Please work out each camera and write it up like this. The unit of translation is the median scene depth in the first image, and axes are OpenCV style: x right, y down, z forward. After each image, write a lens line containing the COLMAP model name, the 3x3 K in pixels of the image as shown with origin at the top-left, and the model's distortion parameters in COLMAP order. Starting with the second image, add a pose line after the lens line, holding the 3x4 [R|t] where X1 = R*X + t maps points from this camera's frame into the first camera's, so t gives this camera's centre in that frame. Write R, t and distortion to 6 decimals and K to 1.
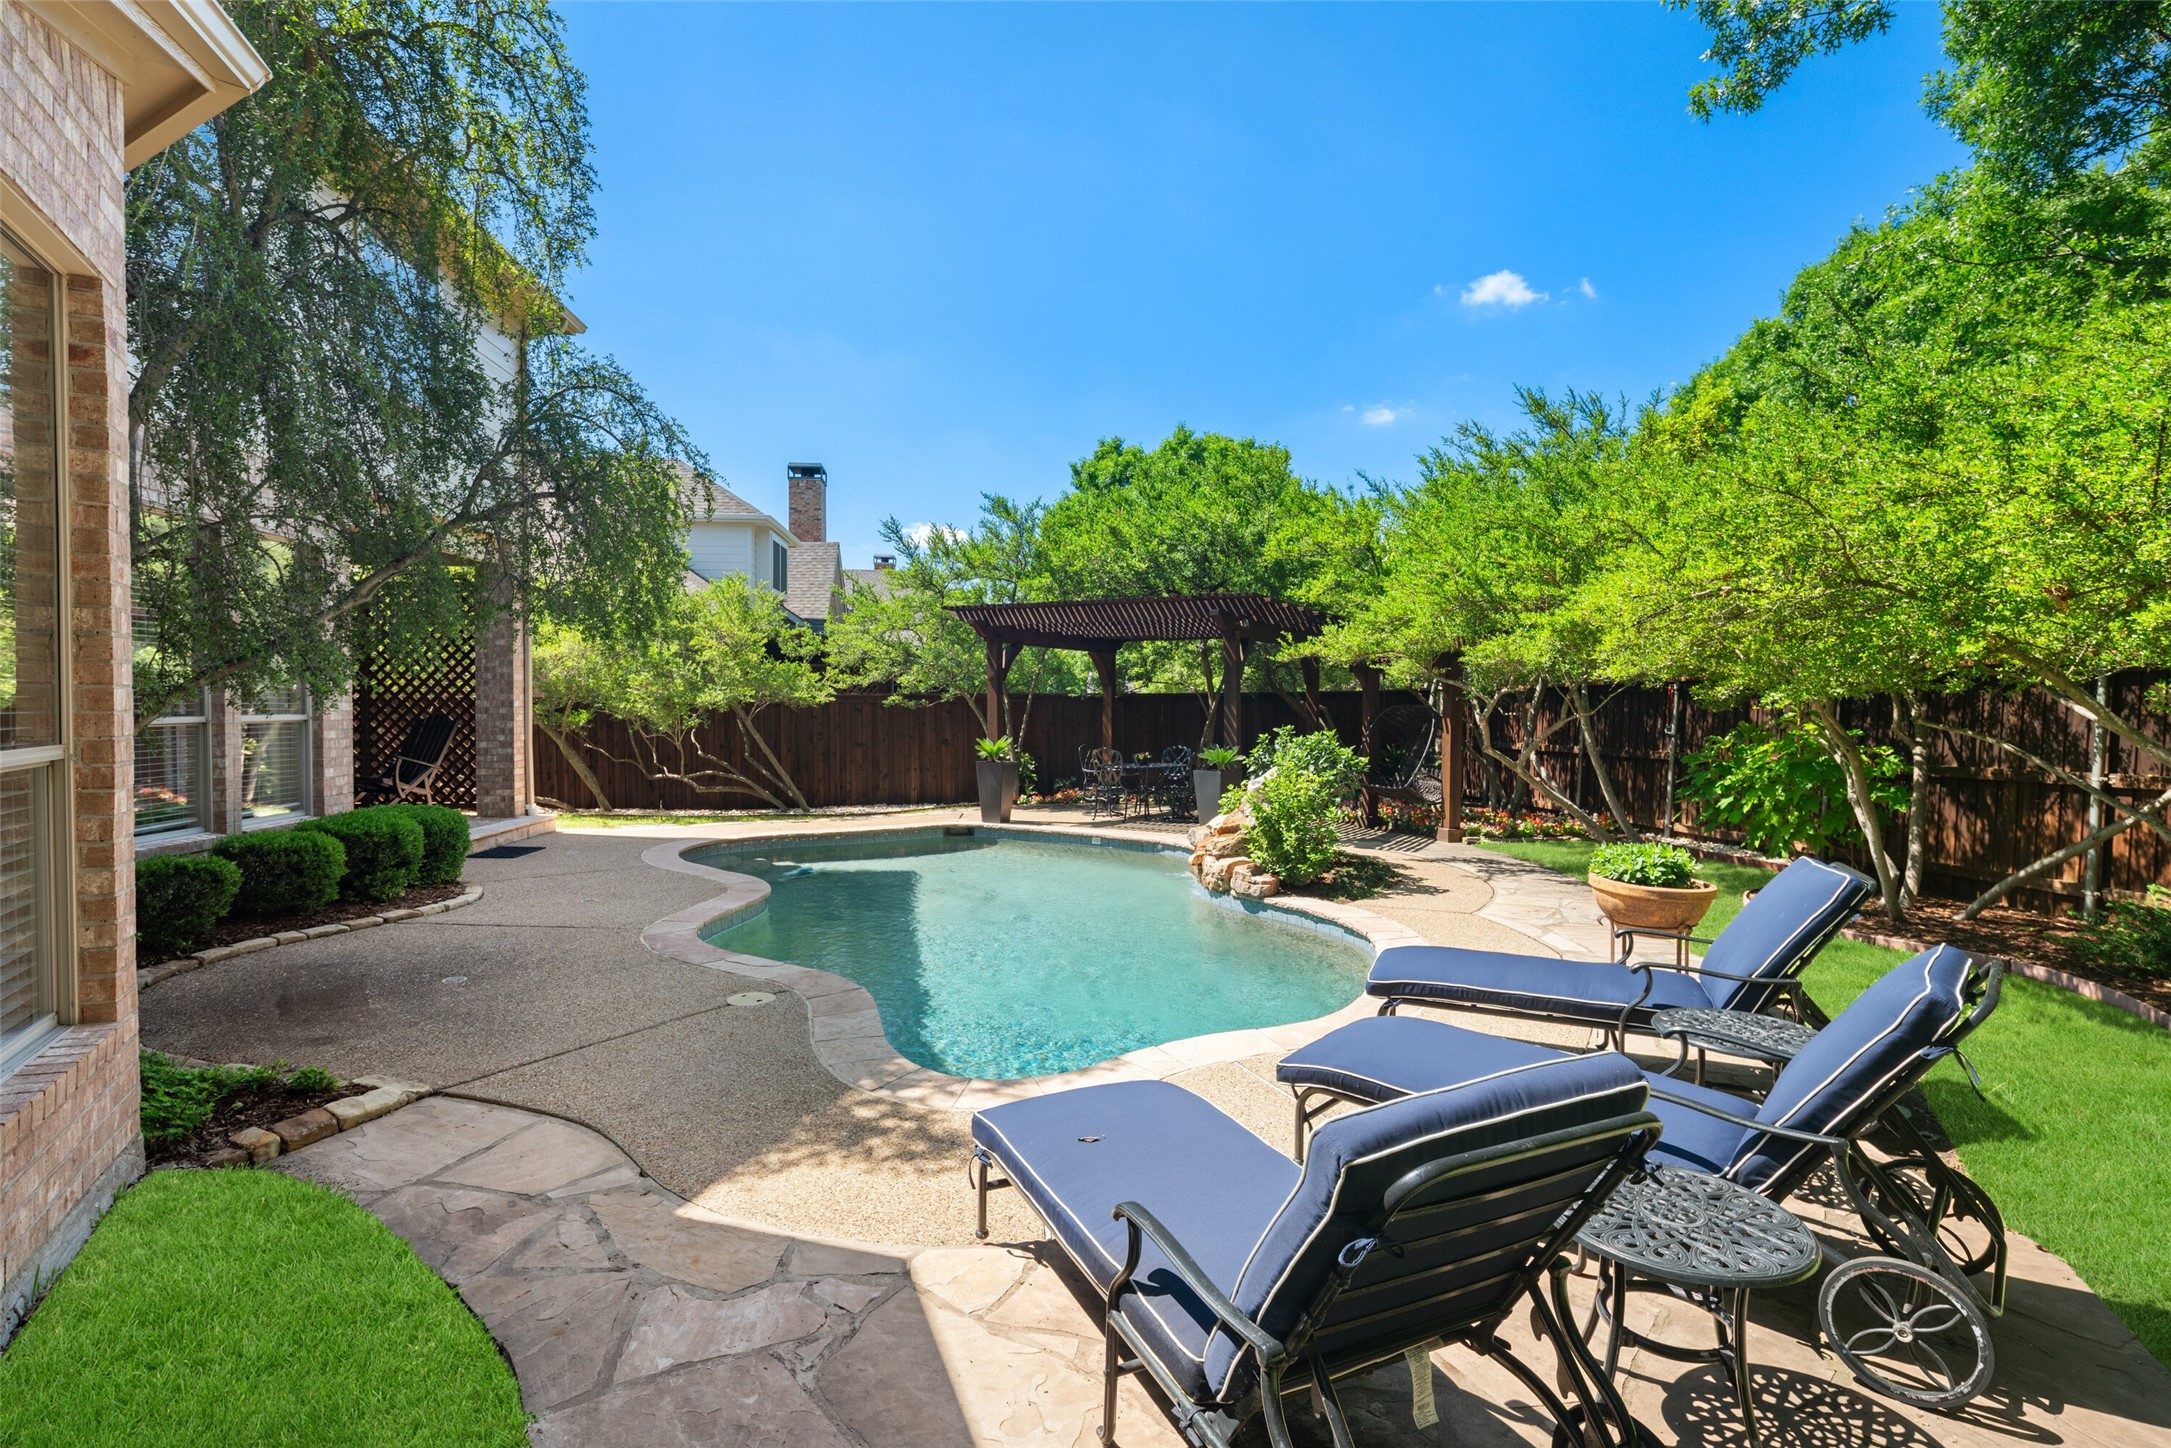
lens RADIAL K [[1077.1, 0, 1077.7], [0, 1077.1, 729.6], [0, 0, 1]] dist [0.002027, -0.000215]
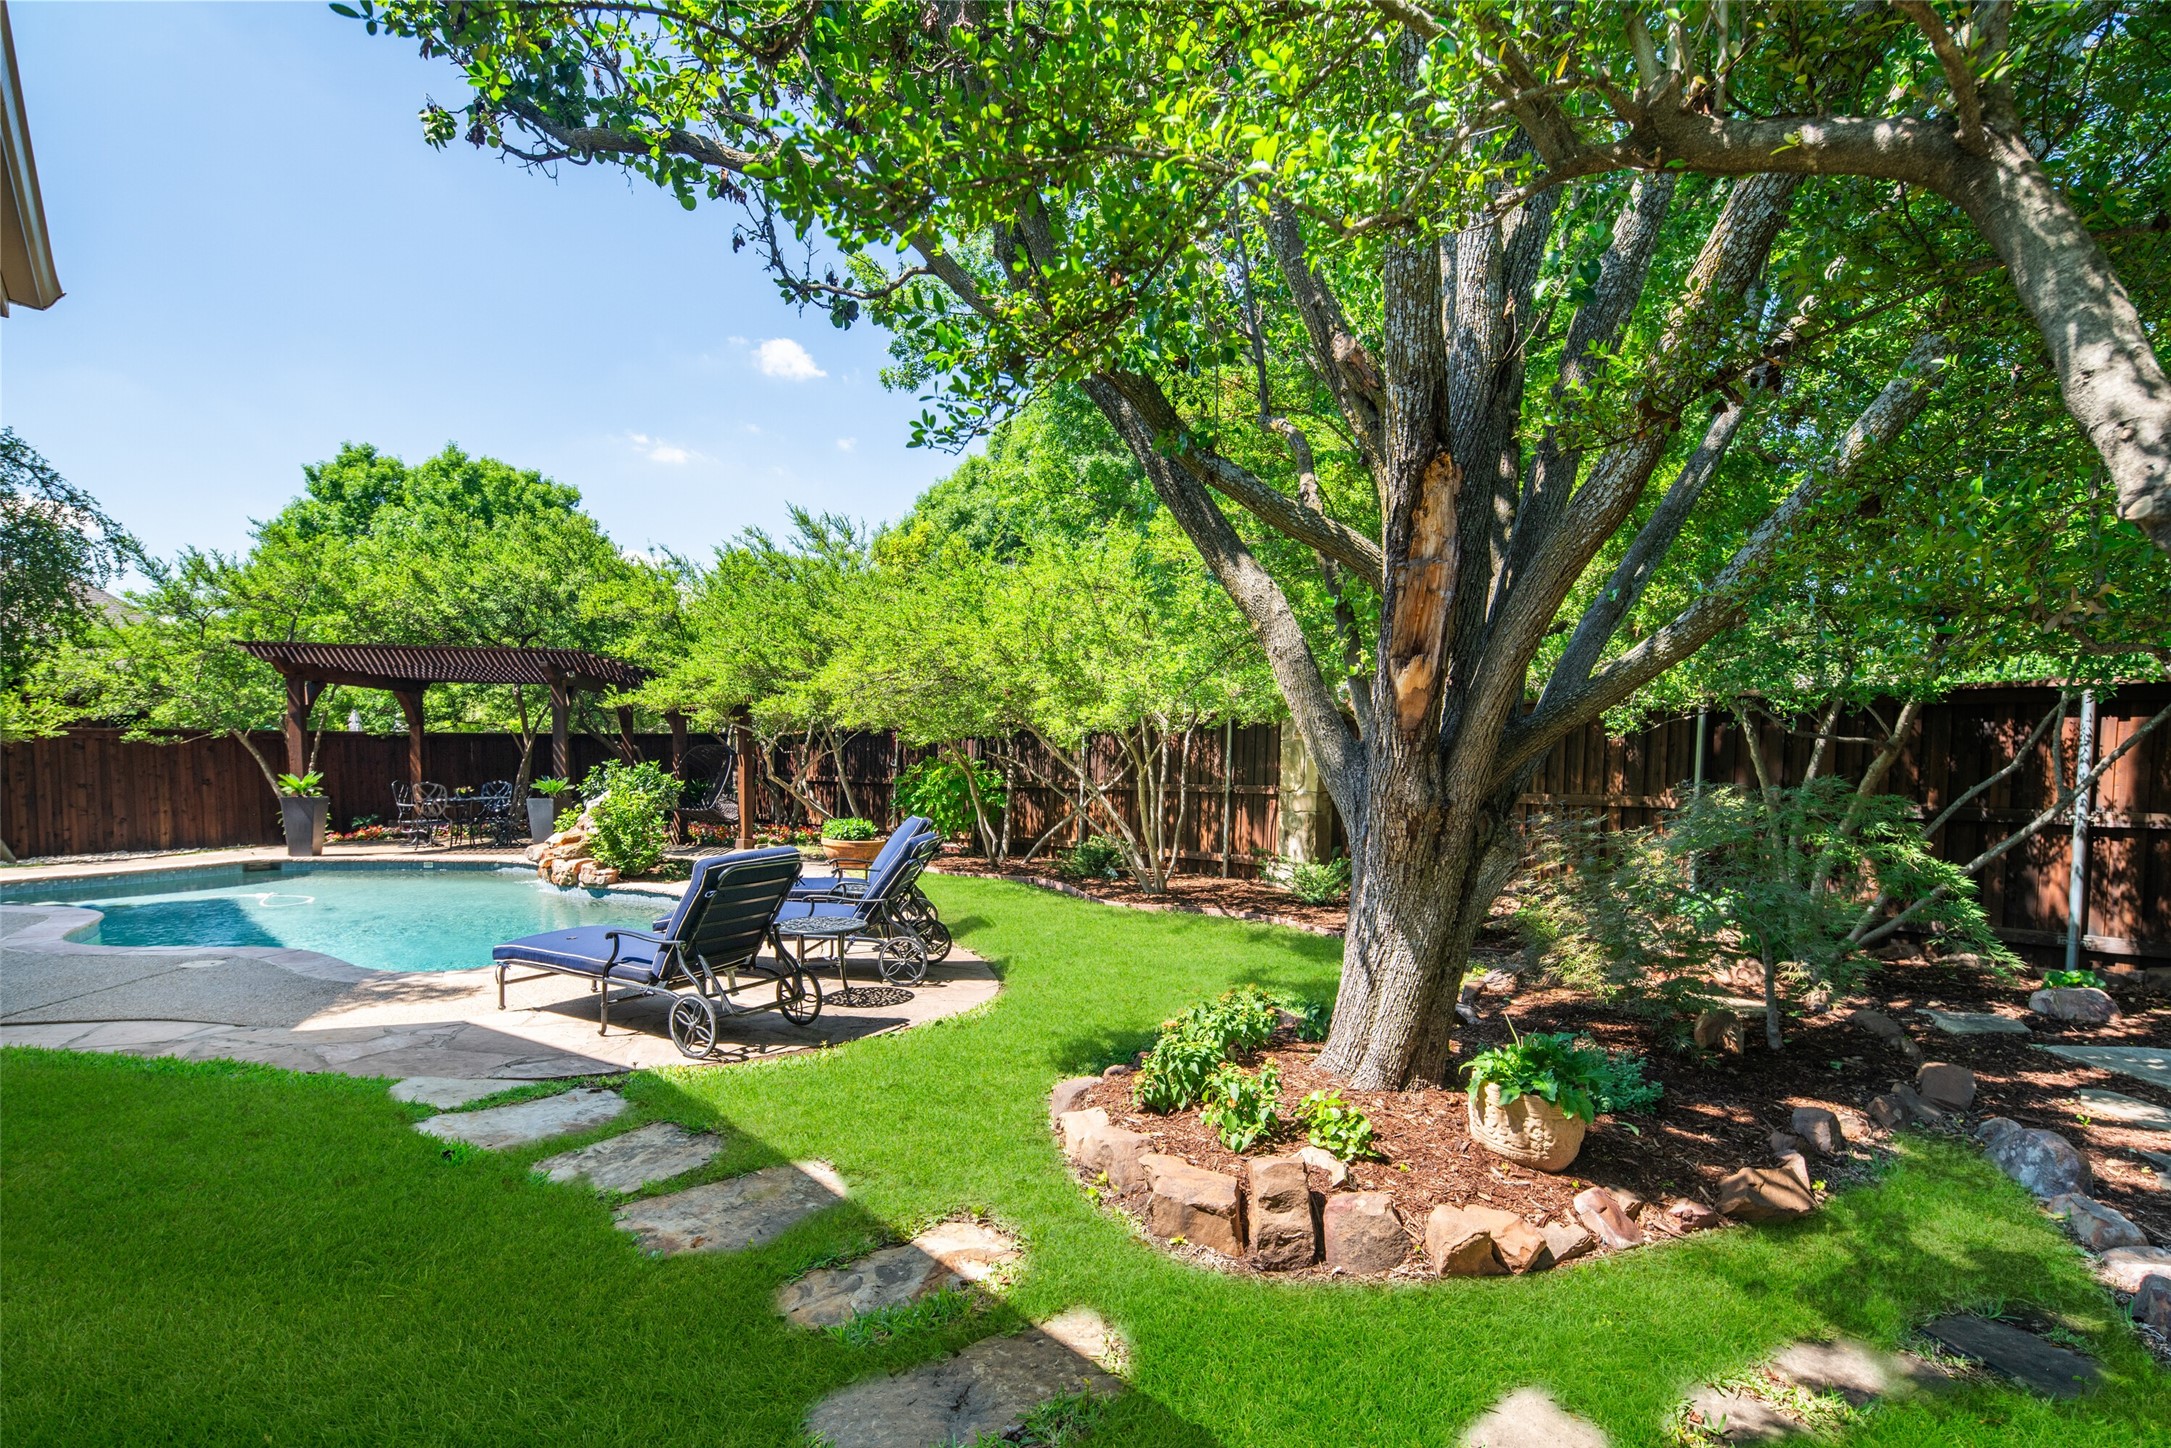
lens RADIAL K [[1054.5, 0, 1081.4], [0, 1054.5, 819.8], [0, 0, 1]] dist [-0.000327, -0.000616]
pose [[0.802548, -0.033190, 0.595664, -0.088535], [0.007618, 0.998940, 0.045397, 0.012944], [-0.596539, -0.031895, 0.801950, -0.268699]]
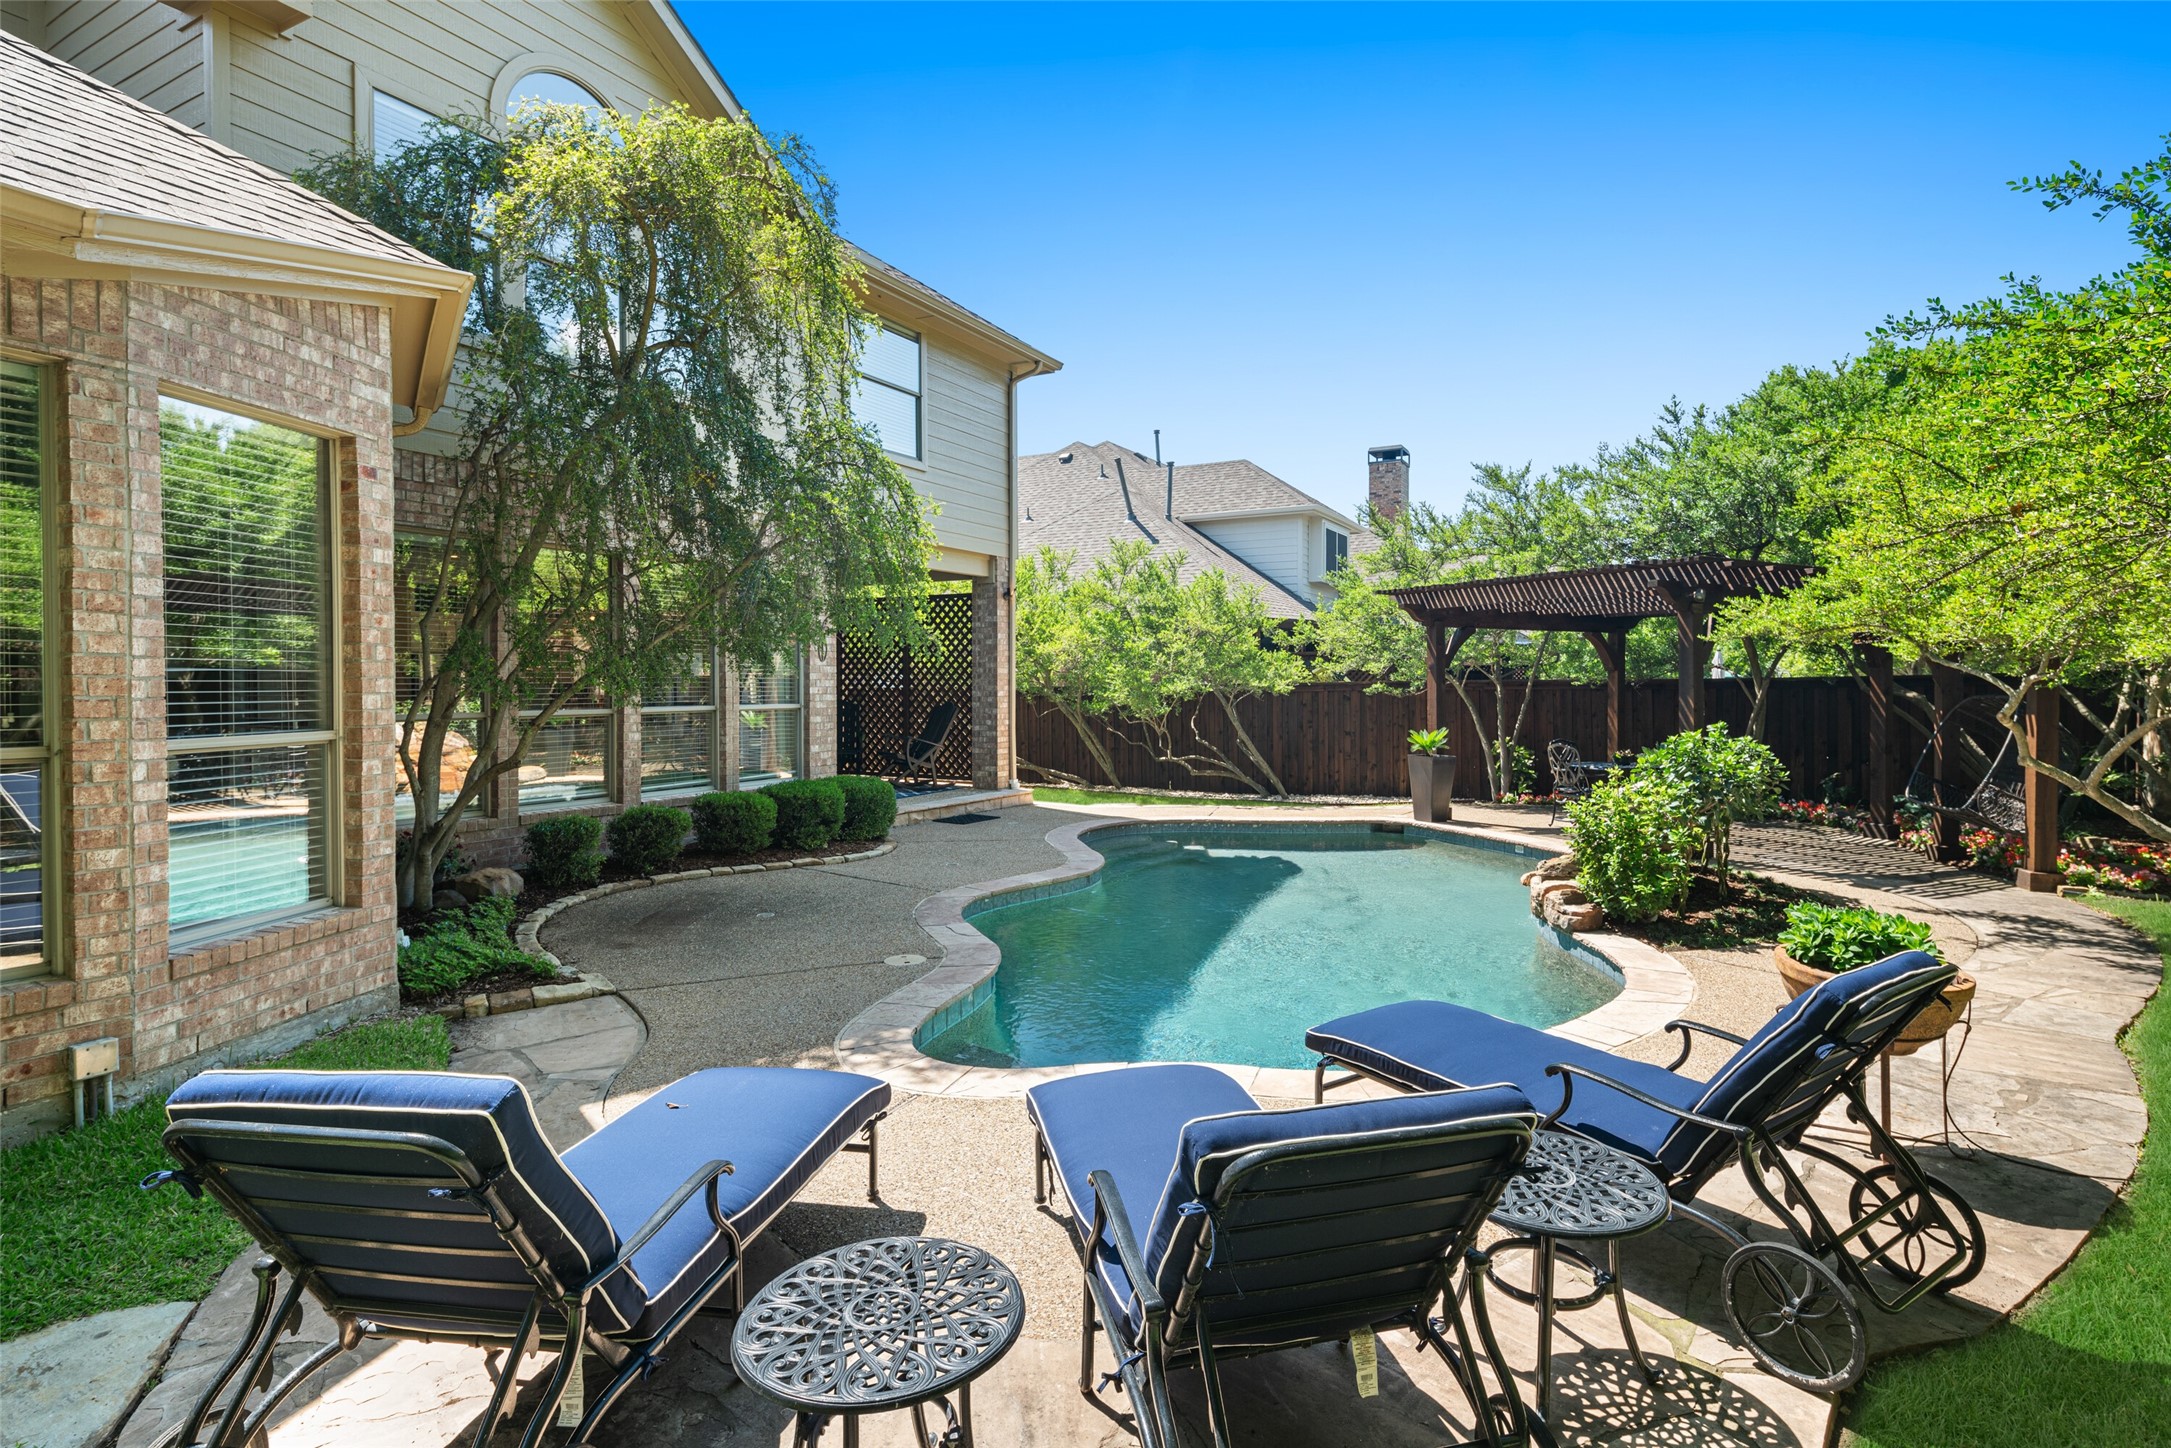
lens RADIAL K [[1084.6, 0, 1087.8], [0, 1084.6, 701.0], [0, 0, 1]] dist [0.000711, -0.000248]
pose [[0.834932, 0.003890, -0.550339, 0.211275], [-0.010432, 0.999907, -0.008760, -0.006618], [0.550254, 0.013055, 0.834895, 0.064219]]
